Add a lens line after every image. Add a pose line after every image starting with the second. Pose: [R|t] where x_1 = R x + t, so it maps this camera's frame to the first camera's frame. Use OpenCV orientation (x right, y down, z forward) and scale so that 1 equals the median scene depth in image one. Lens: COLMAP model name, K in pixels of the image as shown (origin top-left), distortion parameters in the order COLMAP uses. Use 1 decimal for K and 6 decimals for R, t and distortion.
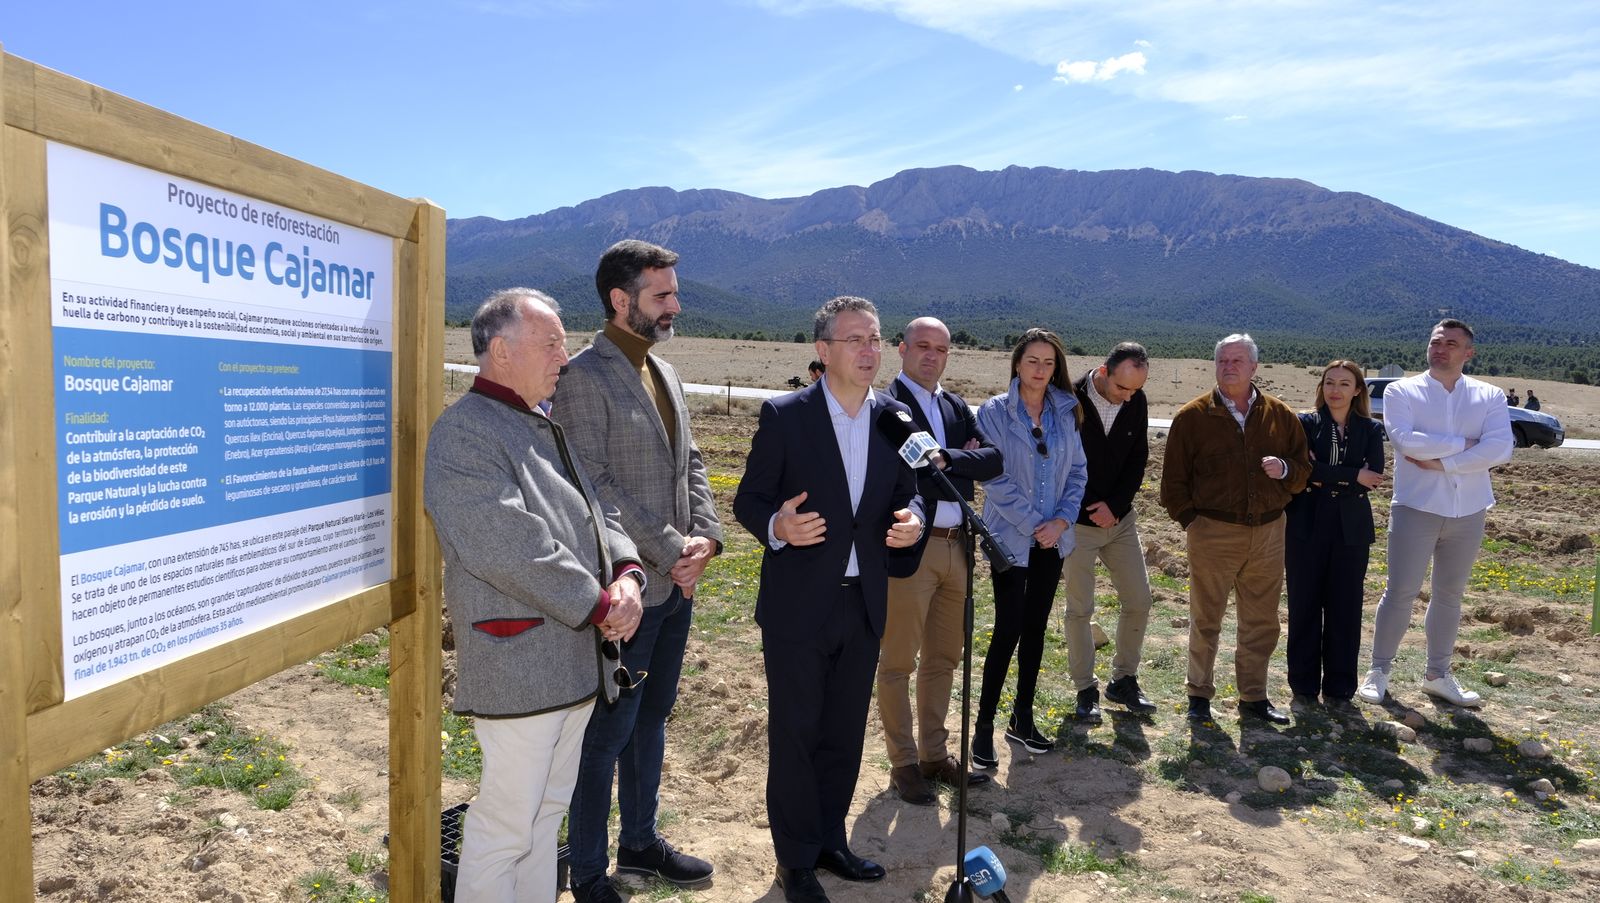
lens RADIAL K [[1068.3, 0, 796.7], [0, 1068.3, 455.5], [0, 0, 1]] dist [-0.031561, 0.015871]
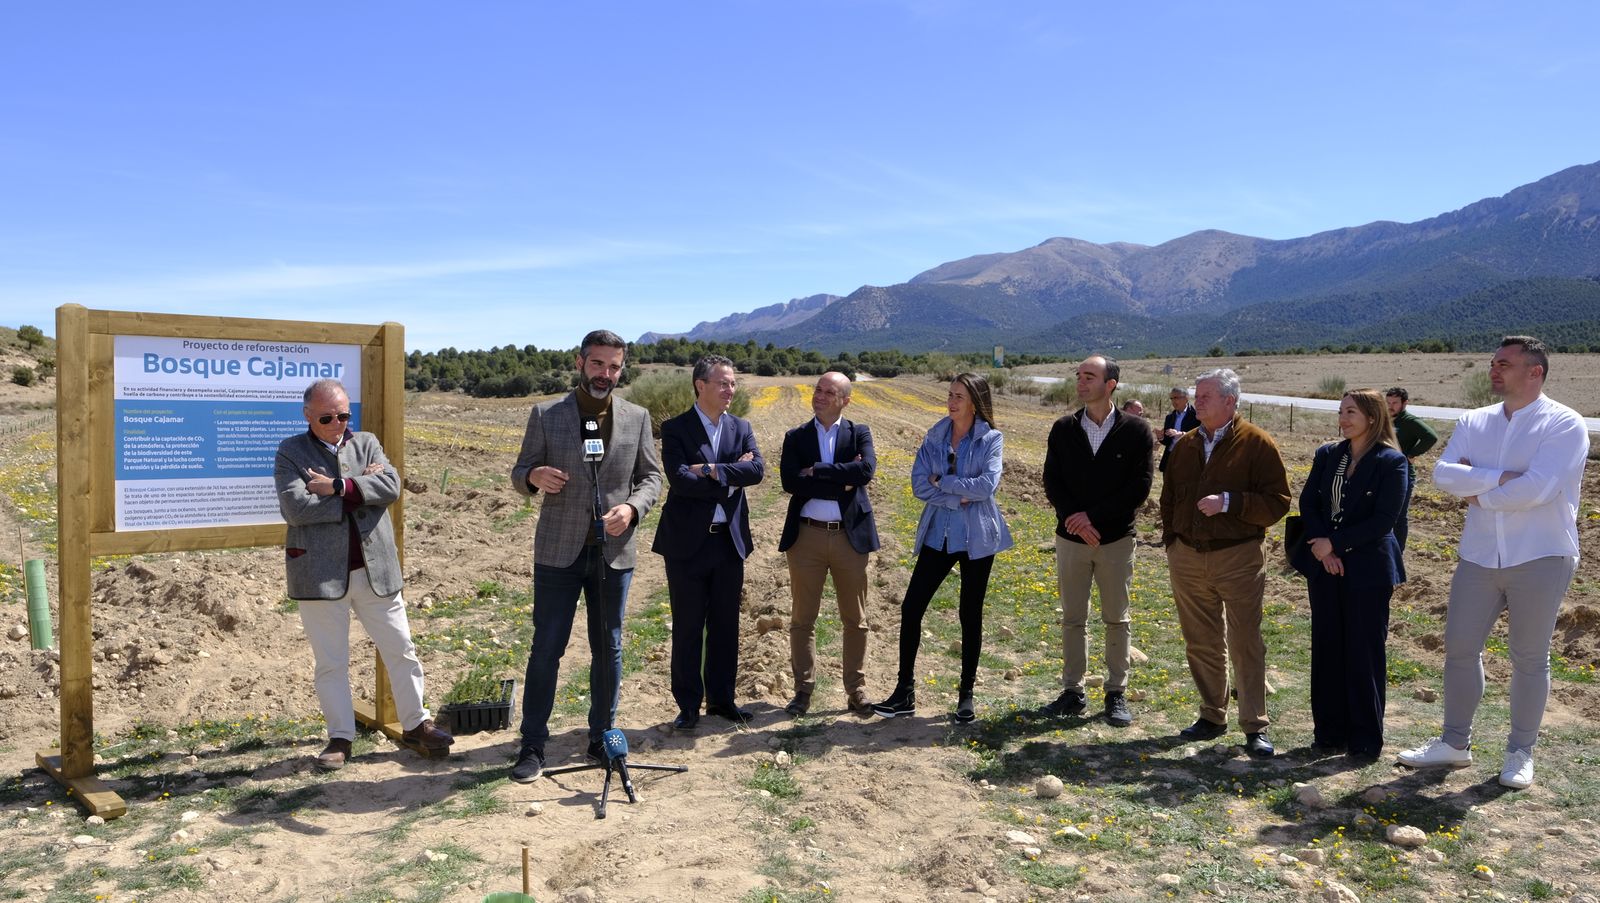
lens RADIAL K [[1206.9, 0, 793.9], [0, 1206.9, 448.5], [0, 0, 1]] dist [-0.028196, 0.012632]
pose [[0.739124, 0.005008, -0.673550, 2.399769], [-0.035788, 0.998852, -0.031846, 0.040807], [0.672618, 0.047643, 0.738455, -0.133179]]
